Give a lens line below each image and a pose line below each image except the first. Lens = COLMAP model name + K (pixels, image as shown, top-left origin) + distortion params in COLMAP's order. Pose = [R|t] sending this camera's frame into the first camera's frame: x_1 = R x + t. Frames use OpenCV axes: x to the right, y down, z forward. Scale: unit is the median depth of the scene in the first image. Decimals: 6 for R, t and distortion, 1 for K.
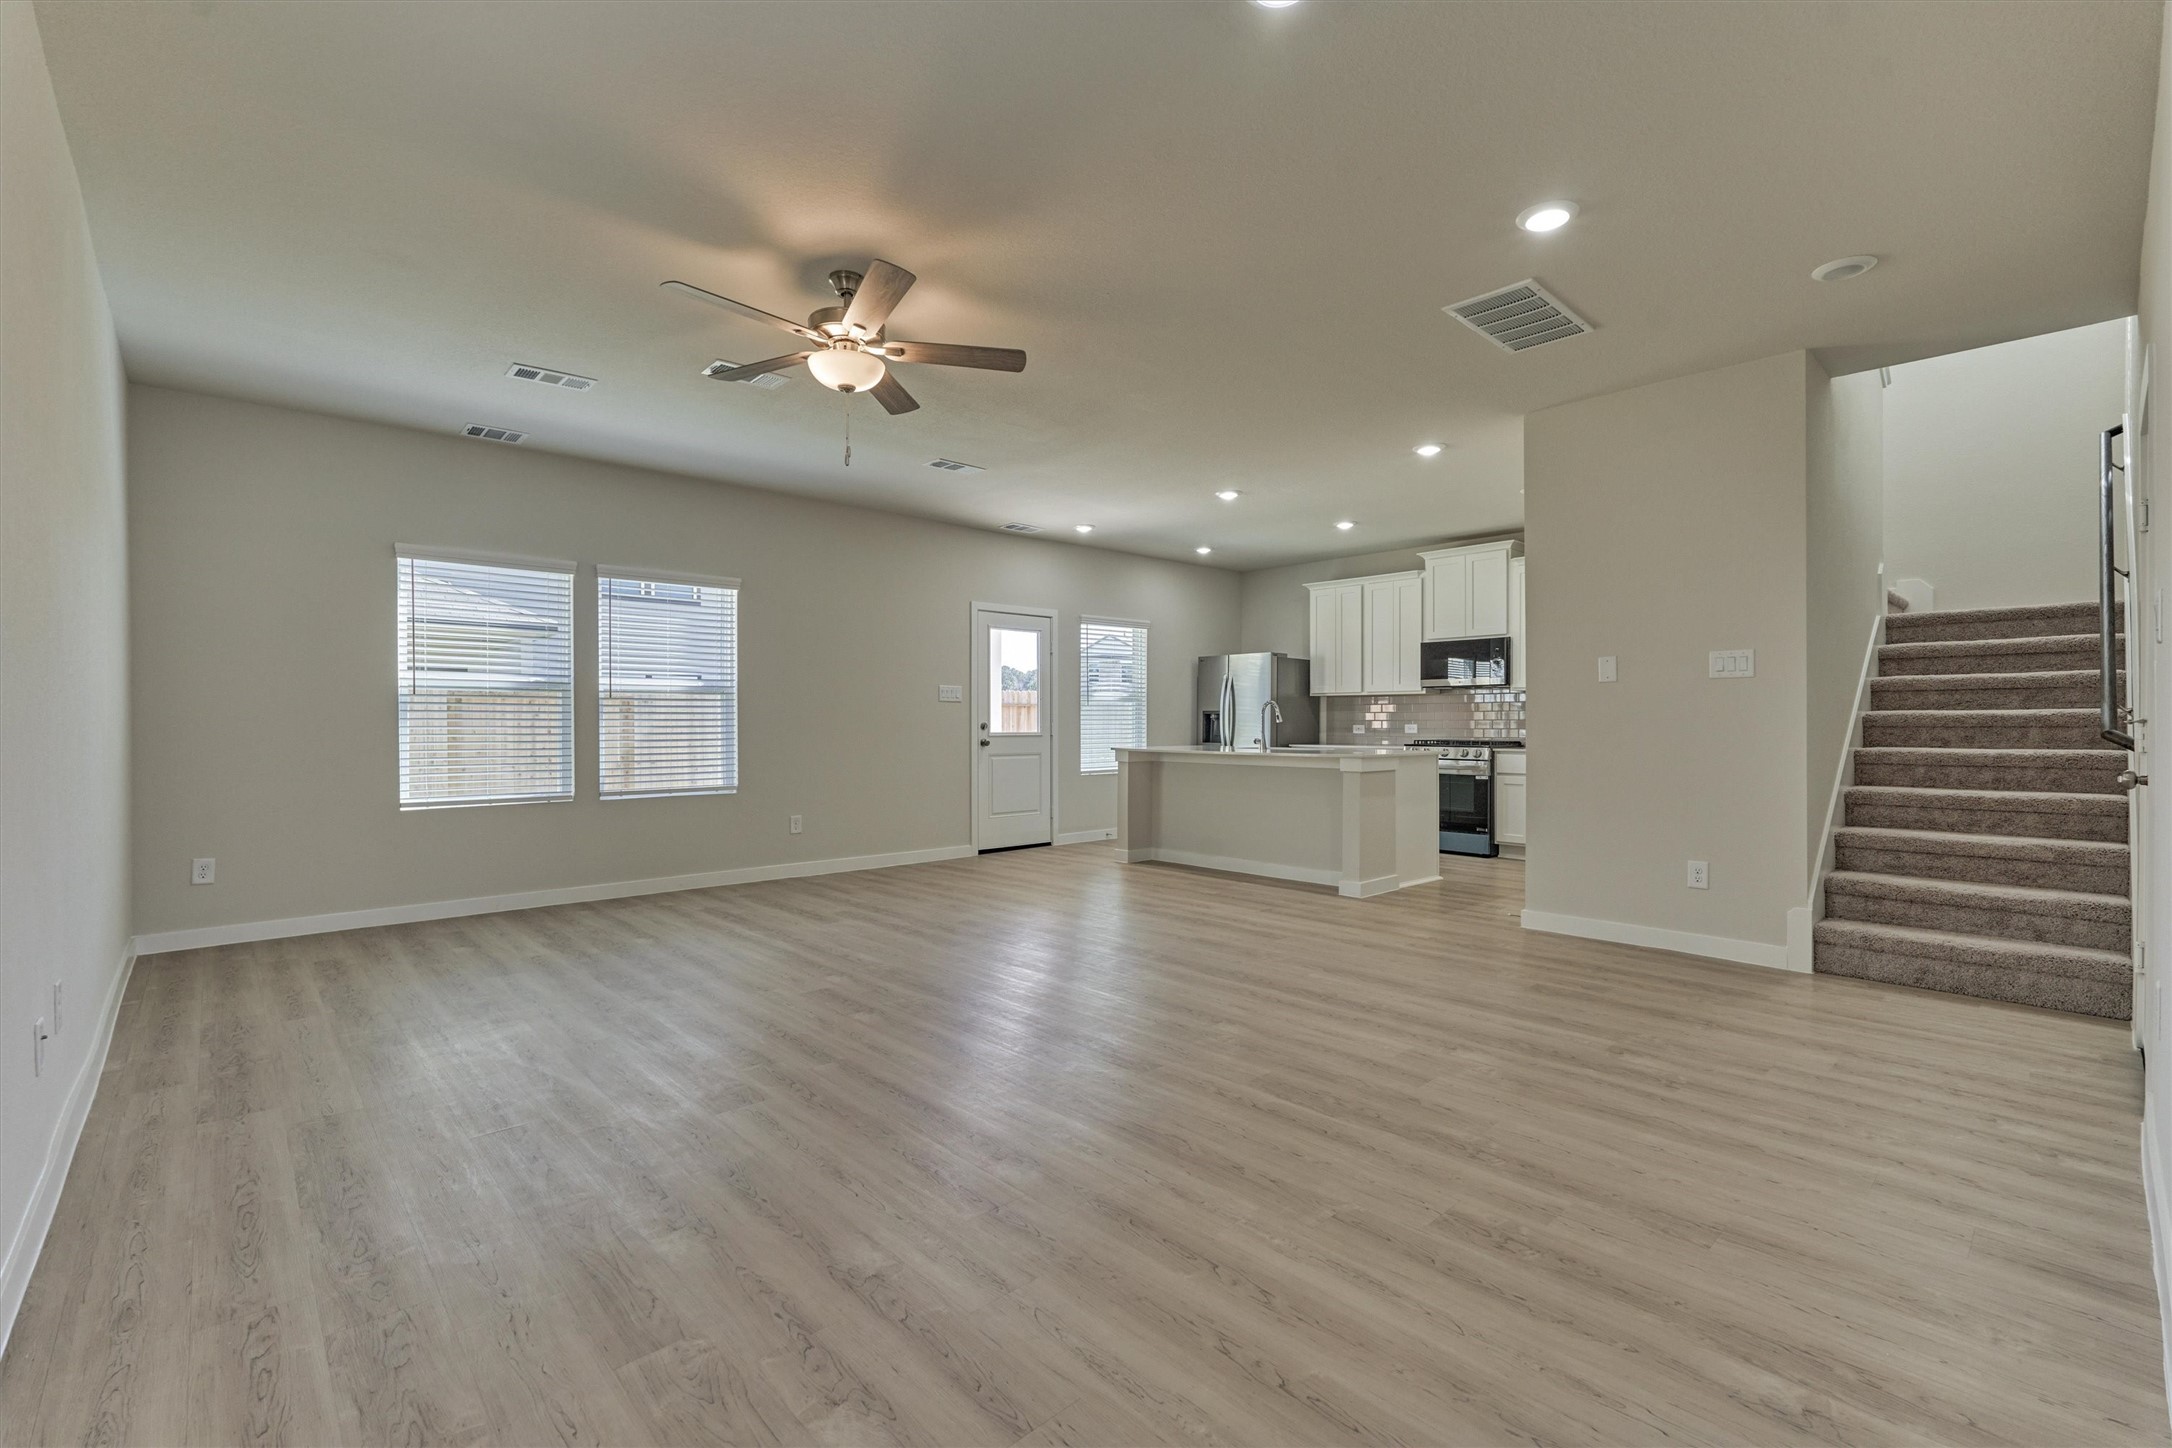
lens RADIAL K [[953.2, 0, 1085.9], [0, 953.2, 718.3], [0, 0, 1]] dist [-0.001841, -0.000858]
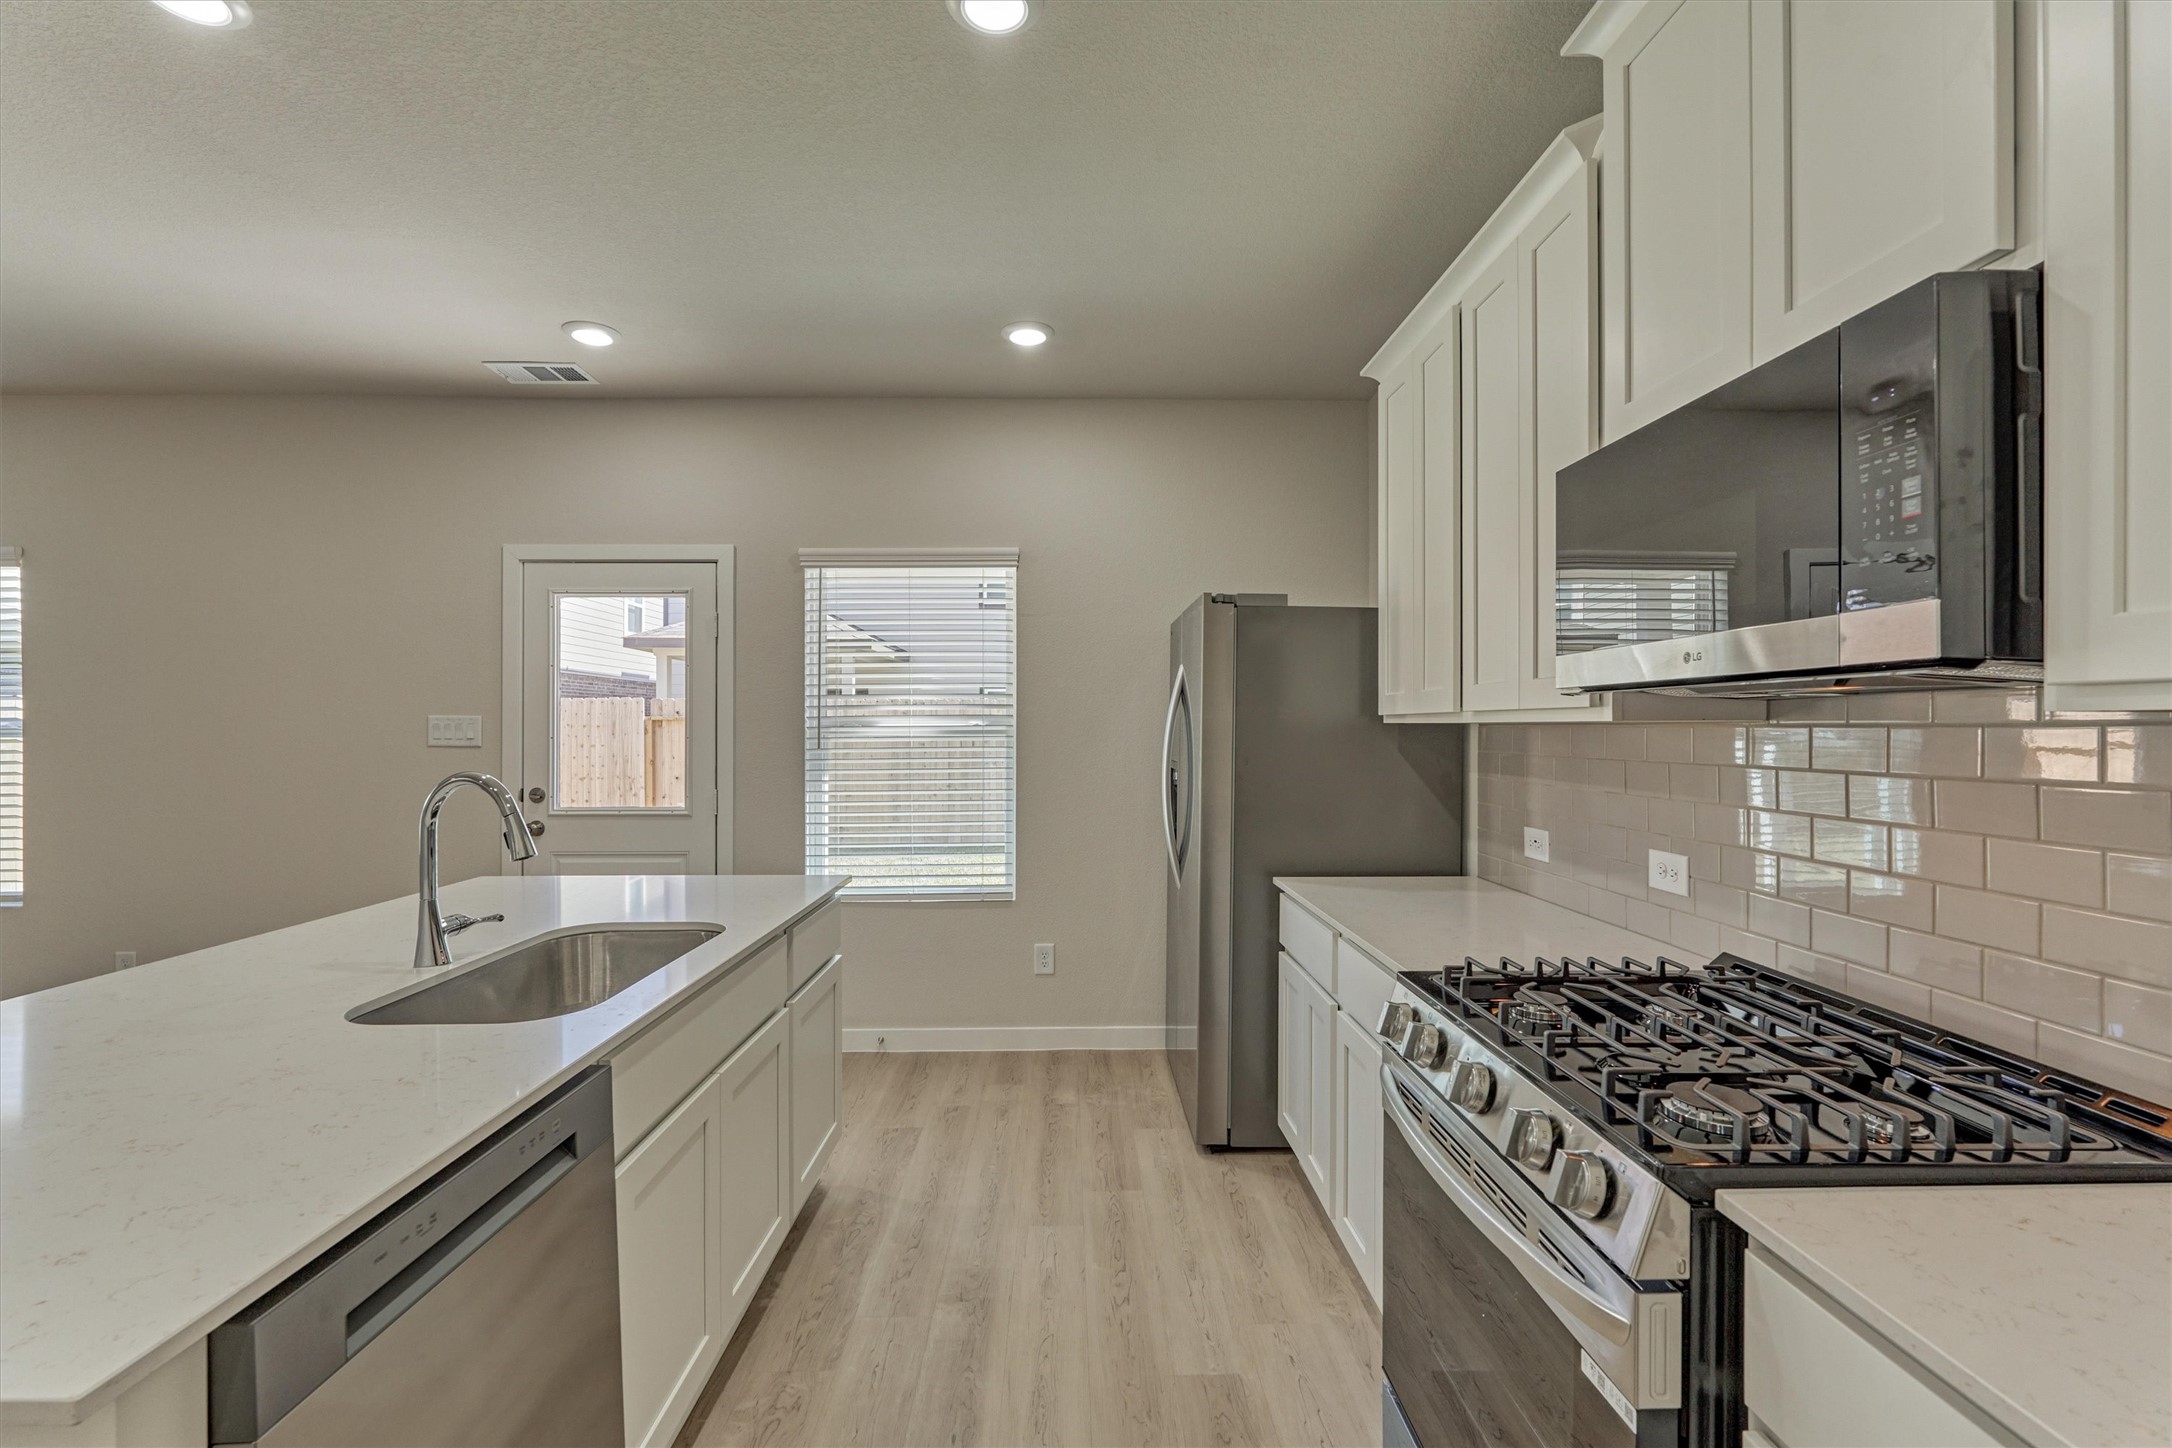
lens RADIAL K [[953.2, 0, 1077.4], [0, 953.2, 721.1], [0, 0, 1]] dist [-0.001841, -0.000858]
pose [[0.740014, -0.005189, -0.672571, 0.385274], [0.002895, 0.999986, -0.004529, -0.024039], [0.672585, 0.001405, 0.740019, 0.732640]]
